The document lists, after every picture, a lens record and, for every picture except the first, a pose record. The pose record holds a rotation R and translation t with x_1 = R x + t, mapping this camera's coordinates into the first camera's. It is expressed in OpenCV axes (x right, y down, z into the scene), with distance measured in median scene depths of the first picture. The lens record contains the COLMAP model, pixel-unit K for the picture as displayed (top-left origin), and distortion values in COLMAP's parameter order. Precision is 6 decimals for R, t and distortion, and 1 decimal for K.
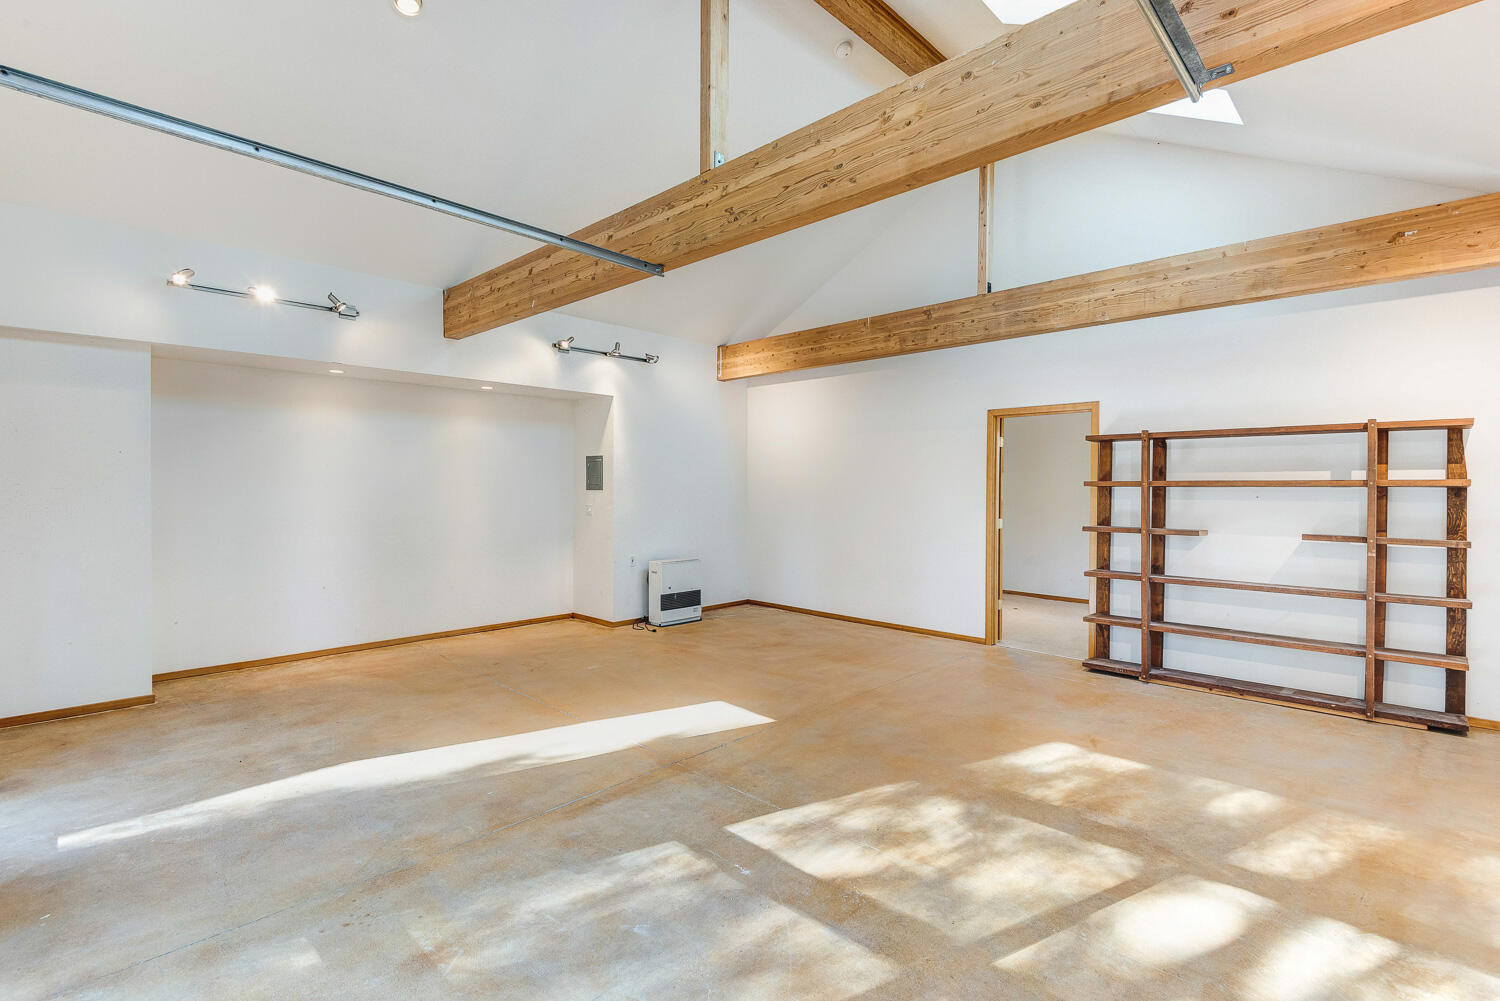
lens RADIAL K [[691.4, 0, 744.5], [0, 691.4, 497.3], [0, 0, 1]] dist [0.002111, -0.000034]
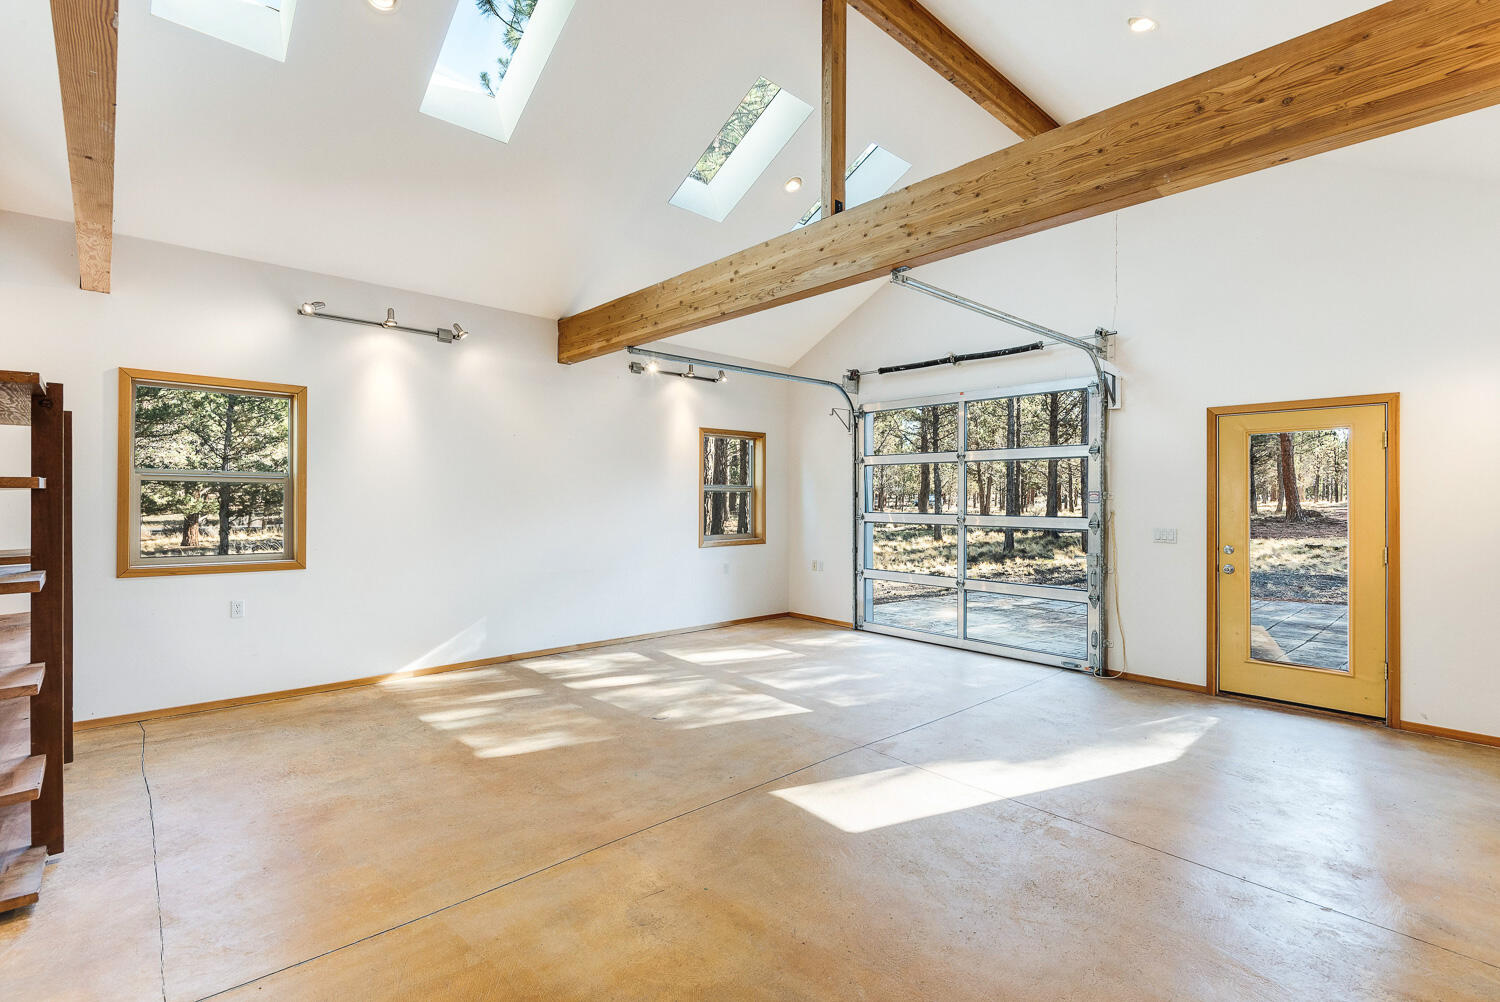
lens RADIAL K [[691.4, 0, 744.5], [0, 691.4, 497.8], [0, 0, 1]] dist [0.002111, -0.000034]
pose [[-0.998244, -0.010805, 0.058240, 0.037459], [-0.010439, 0.999924, 0.006581, -0.028805], [-0.058307, 0.005961, -0.998281, 2.450436]]
